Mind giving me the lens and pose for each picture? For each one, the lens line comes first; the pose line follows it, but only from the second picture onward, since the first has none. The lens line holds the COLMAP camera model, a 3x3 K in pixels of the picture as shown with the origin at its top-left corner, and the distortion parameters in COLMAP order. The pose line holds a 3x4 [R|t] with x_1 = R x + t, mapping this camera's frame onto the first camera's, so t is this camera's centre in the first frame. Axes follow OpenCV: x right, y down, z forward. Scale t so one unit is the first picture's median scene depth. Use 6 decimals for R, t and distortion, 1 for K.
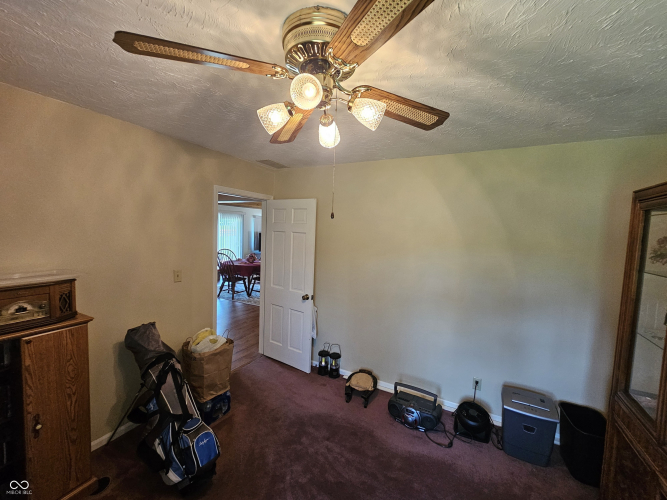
lens RADIAL K [[272.2, 0, 338.1], [0, 272.2, 248.6], [0, 0, 1]] dist [0.001604, 0.000470]
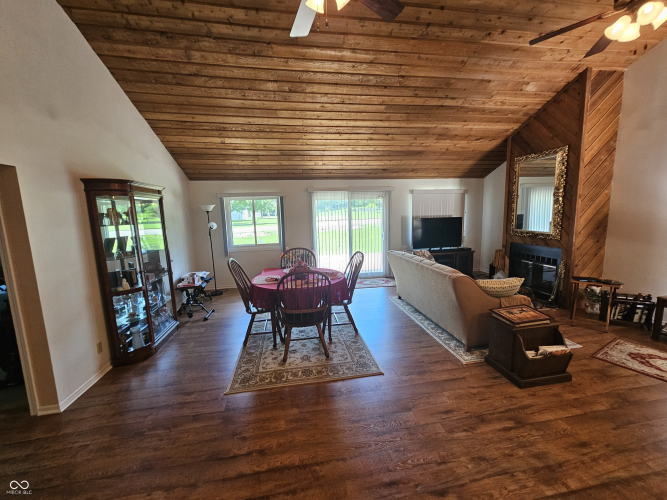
lens RADIAL K [[274.5, 0, 339.1], [0, 274.5, 249.5], [0, 0, 1]] dist [-0.001468, 0.000051]
pose [[0.610594, 0.052207, -0.790221, 0.130450], [-0.002584, 0.997951, 0.063934, -0.042957], [0.791939, -0.036996, 0.609478, 0.762474]]
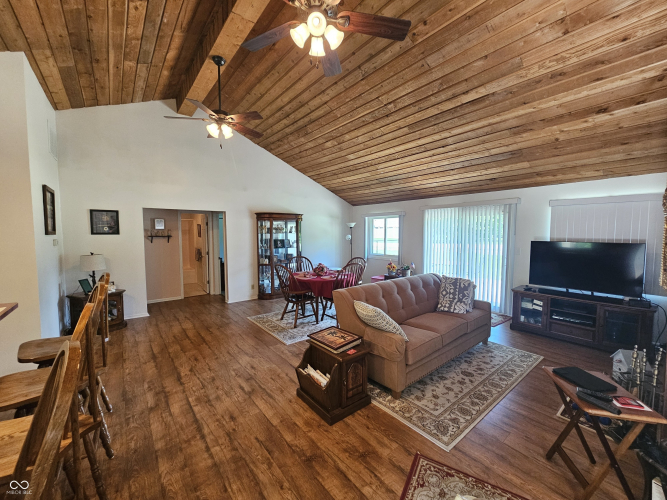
lens RADIAL K [[273.2, 0, 337.0], [0, 273.2, 247.6], [0, 0, 1]] dist [-0.001346, -0.000002]
pose [[-0.398892, 0.017107, -0.916838, 0.329965], [-0.075037, 0.995864, 0.051228, -0.070534], [0.913923, 0.089232, -0.395958, 1.350008]]
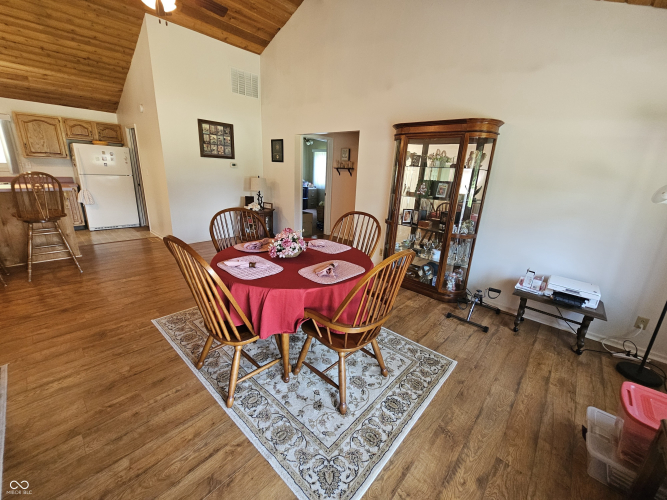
lens RADIAL K [[272.7, 0, 337.5], [0, 272.7, 248.0], [0, 0, 1]] dist [0.000472, 0.000119]
pose [[-0.965283, -0.152166, 0.212305, -0.451423], [-0.070629, 0.934567, 0.348706, -0.079426], [-0.251474, 0.321605, -0.912869, 1.300618]]
